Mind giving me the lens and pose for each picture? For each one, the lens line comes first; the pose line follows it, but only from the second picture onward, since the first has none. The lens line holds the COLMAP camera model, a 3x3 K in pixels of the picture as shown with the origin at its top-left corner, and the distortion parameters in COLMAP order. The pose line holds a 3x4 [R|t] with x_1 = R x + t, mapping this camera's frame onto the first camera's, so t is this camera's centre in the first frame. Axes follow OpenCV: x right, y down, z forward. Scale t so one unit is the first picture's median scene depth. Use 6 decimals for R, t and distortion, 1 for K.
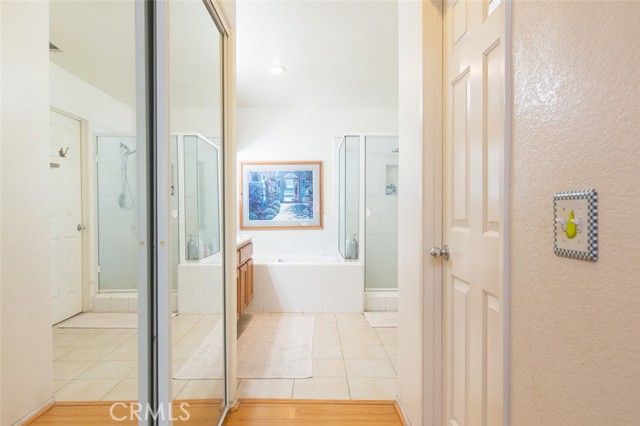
lens RADIAL K [[428.2, 0, 320.6], [0, 428.2, 203.3], [0, 0, 1]] dist [-0.000534, 0.000516]
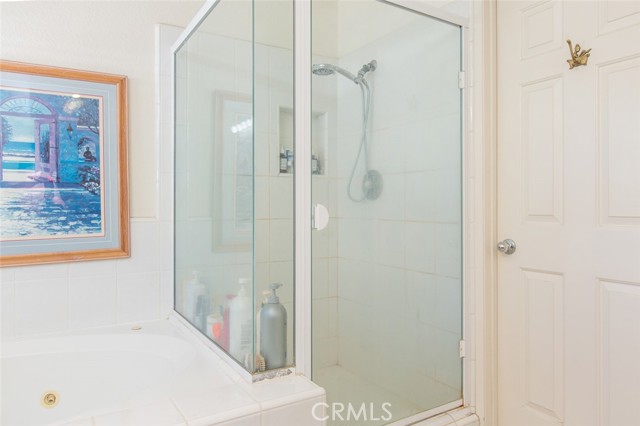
lens RADIAL K [[428.2, 0, 320.6], [0, 428.2, 203.3], [0, 0, 1]] dist [-0.000534, 0.000516]
pose [[0.858816, -0.002066, 0.512280, -0.043734], [-0.003887, 0.999937, 0.010549, 0.007801], [-0.512269, -0.011051, 0.858754, 0.592644]]
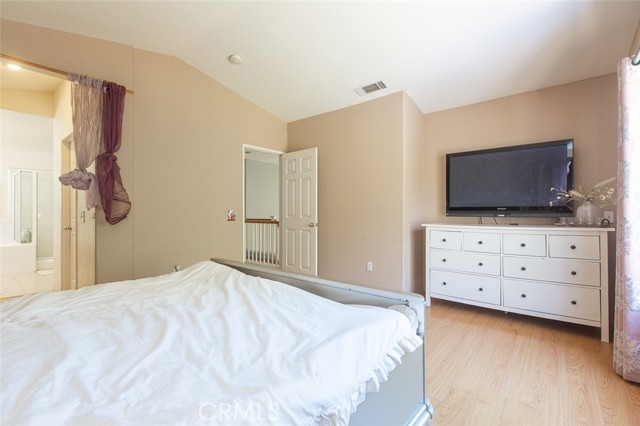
lens RADIAL K [[295.9, 0, 317.3], [0, 295.9, 212.2], [0, 0, 1]] dist [0.000153, 0.000470]
pose [[0.652103, 0.000672, 0.758130, -0.056193], [-0.005494, 0.999978, 0.003840, -0.003139], [-0.758110, -0.006670, 0.652092, -0.555455]]
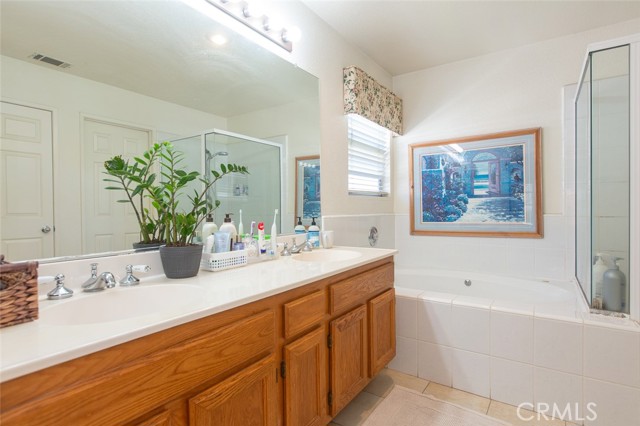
lens RADIAL K [[332.0, 0, 320.0], [0, 332.0, 213.0], [0, 0, 1]] dist [-0.002052, -0.001002]
pose [[0.817513, -0.001393, -0.575908, 0.018476], [0.017840, 0.999578, 0.022907, 0.007507], [0.575634, -0.029001, 0.817193, 0.427976]]
